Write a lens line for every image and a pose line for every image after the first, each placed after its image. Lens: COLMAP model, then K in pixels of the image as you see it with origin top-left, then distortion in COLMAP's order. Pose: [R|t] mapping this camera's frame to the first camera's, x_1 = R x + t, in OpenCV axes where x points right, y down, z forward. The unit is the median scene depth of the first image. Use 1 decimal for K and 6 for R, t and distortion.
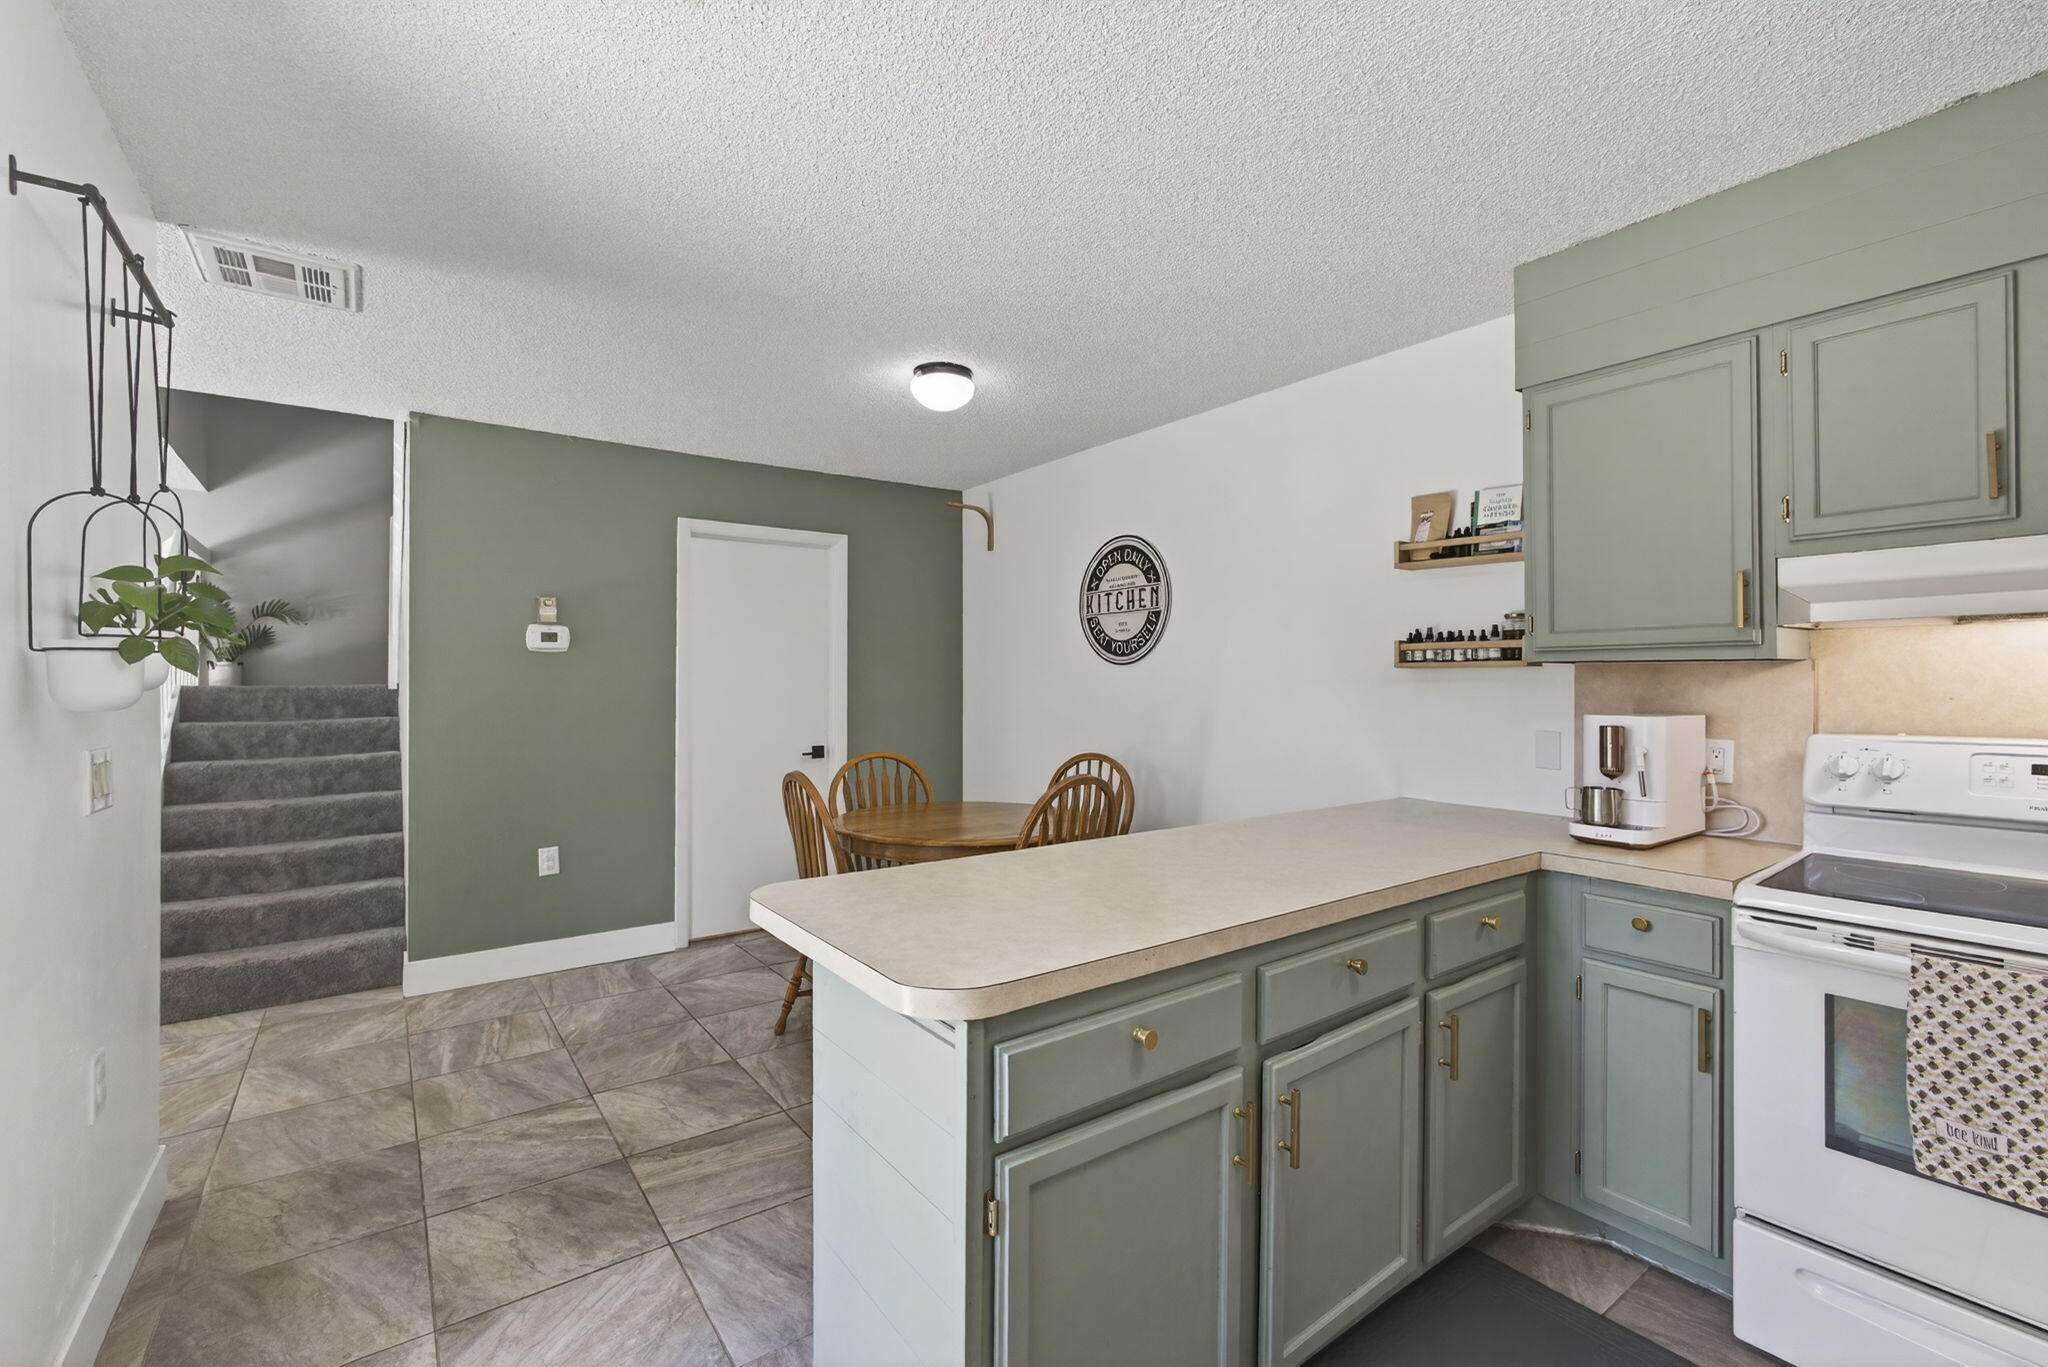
lens RADIAL K [[891.7, 0, 1024.0], [0, 891.7, 683.5], [0, 0, 1]] dist [0.010066, 0.000156]
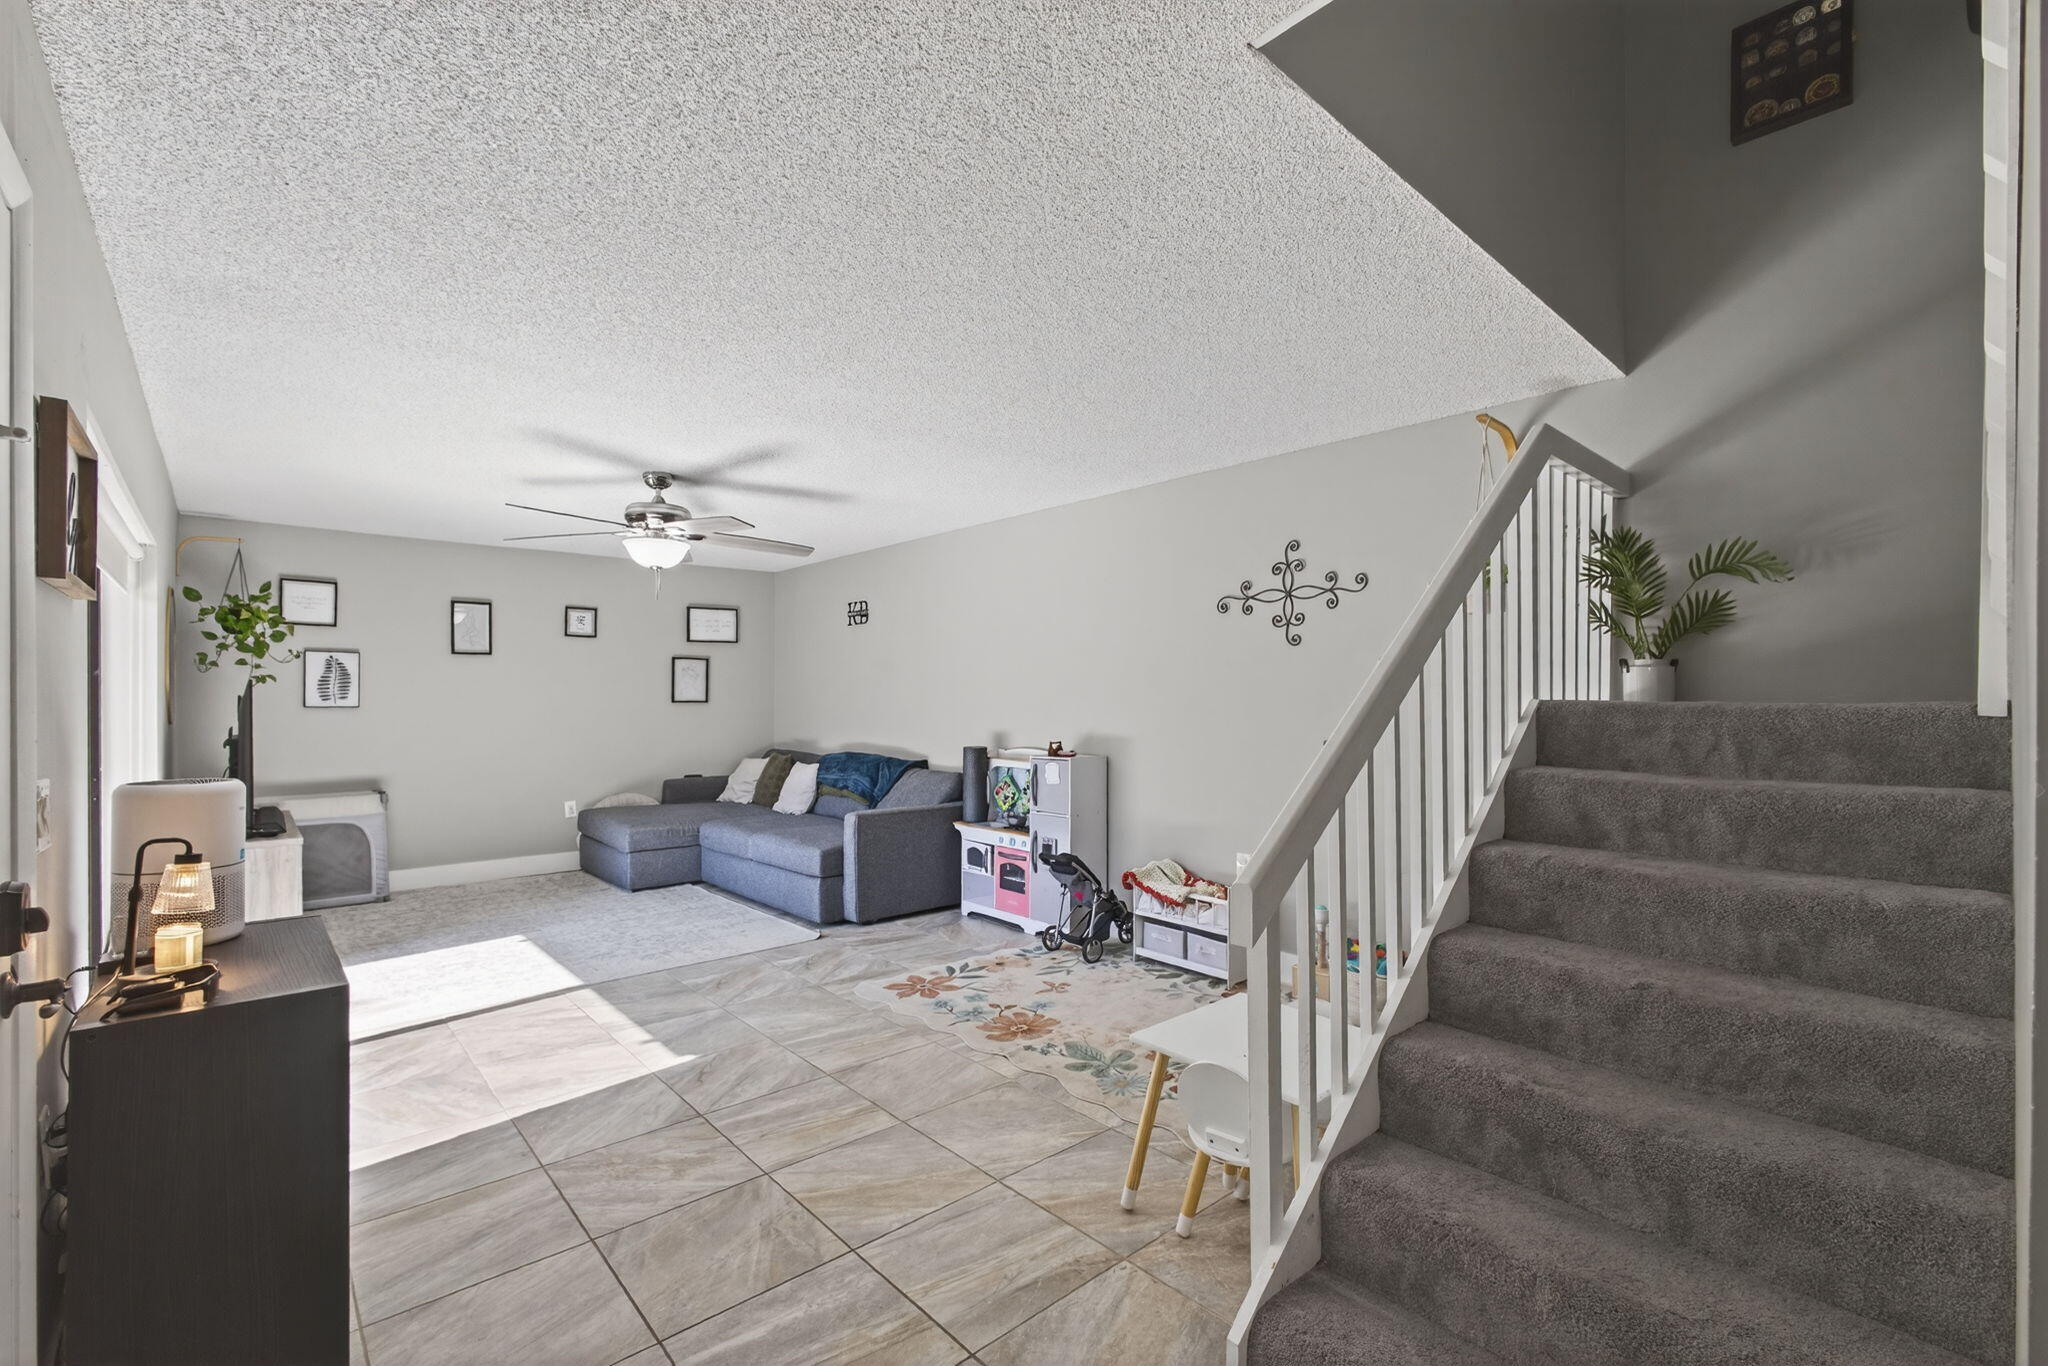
lens RADIAL K [[891.7, 0, 1024.0], [0, 891.7, 683.0], [0, 0, 1]] dist [0.010066, 0.000156]
pose [[0.109061, -0.009493, -0.993990, -0.394267], [-0.011415, 0.999876, -0.010802, 0.001379], [0.993970, 0.012525, 0.108939, 0.586501]]
